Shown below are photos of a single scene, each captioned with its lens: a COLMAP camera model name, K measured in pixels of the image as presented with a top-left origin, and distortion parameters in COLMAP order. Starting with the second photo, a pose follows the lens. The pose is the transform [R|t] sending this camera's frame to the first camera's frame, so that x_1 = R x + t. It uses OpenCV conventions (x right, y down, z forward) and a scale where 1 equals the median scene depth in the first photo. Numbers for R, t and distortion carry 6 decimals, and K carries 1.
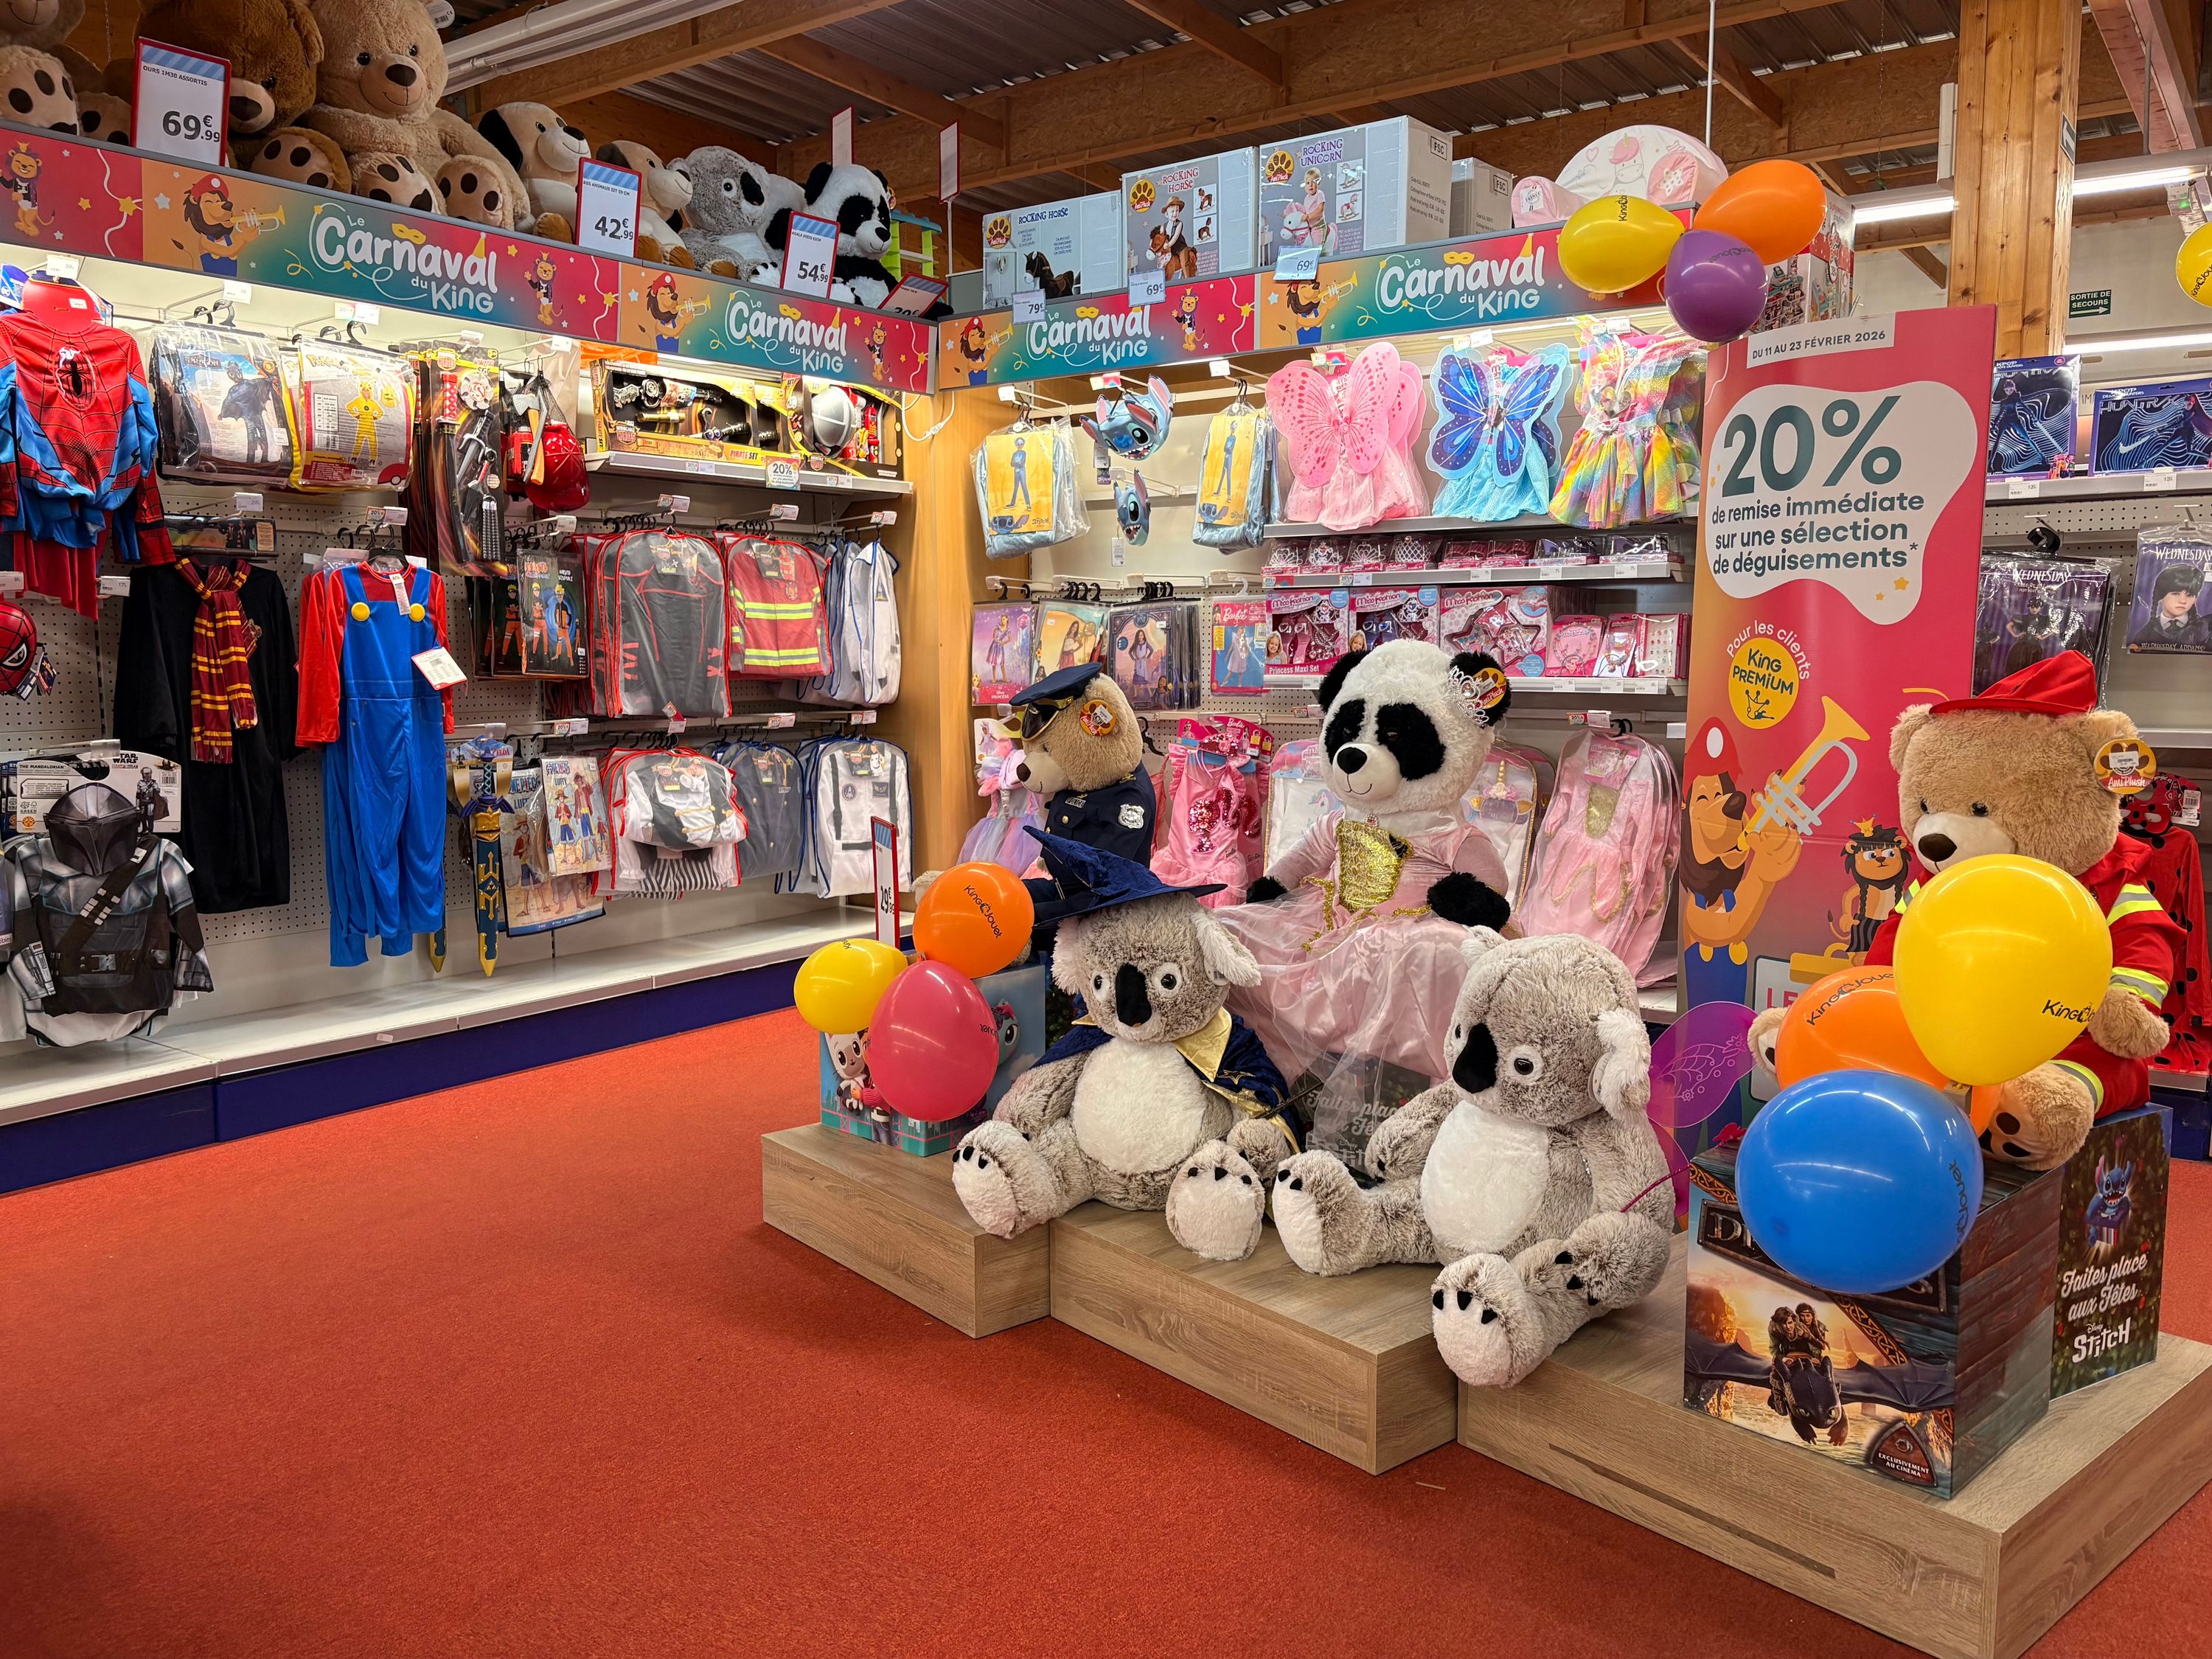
lens RADIAL K [[1702.8, 0, 1106.2], [0, 1702.8, 834.1], [0, 0, 1]] dist [0.037582, -0.017192]
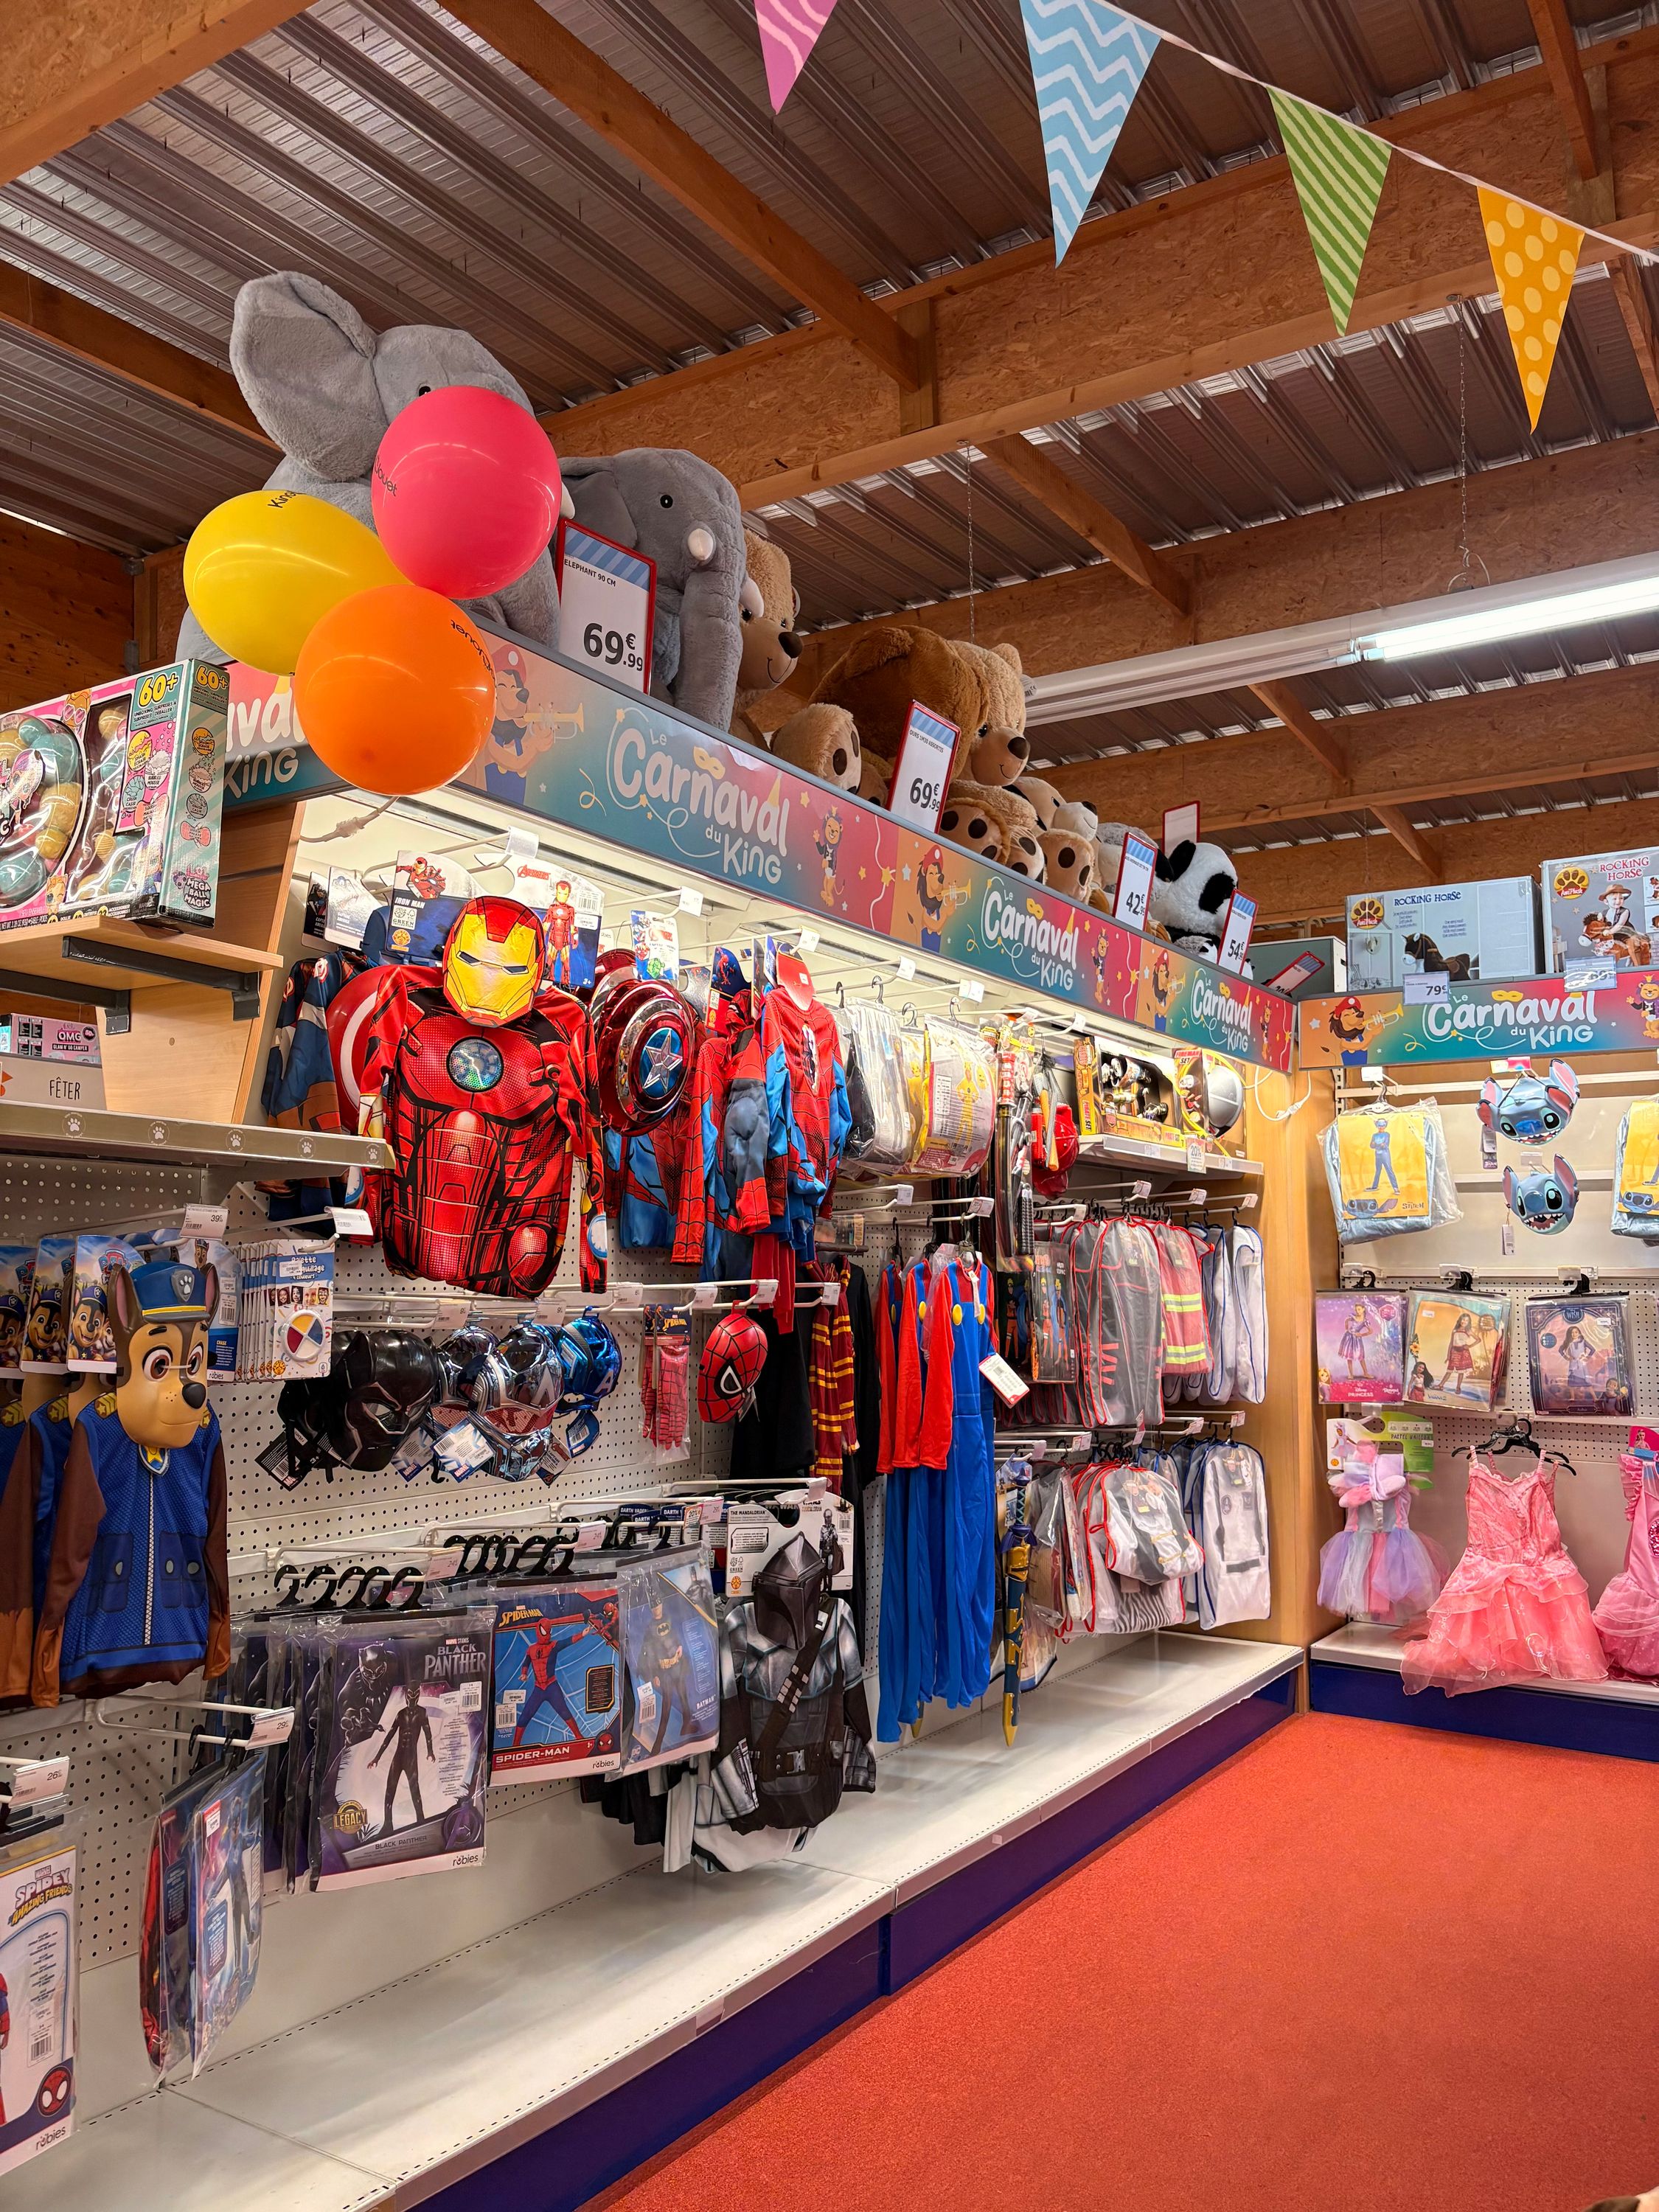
lens RADIAL K [[1702.8, 0, 818.1], [0, 1702.8, 1100.8], [0, 0, 1]] dist [0.037582, -0.017192]
pose [[0.995986, 0.016400, 0.087991, -0.495994], [0.003055, 0.976268, -0.216543, -0.042103], [-0.089454, 0.215943, 0.972300, 0.116603]]
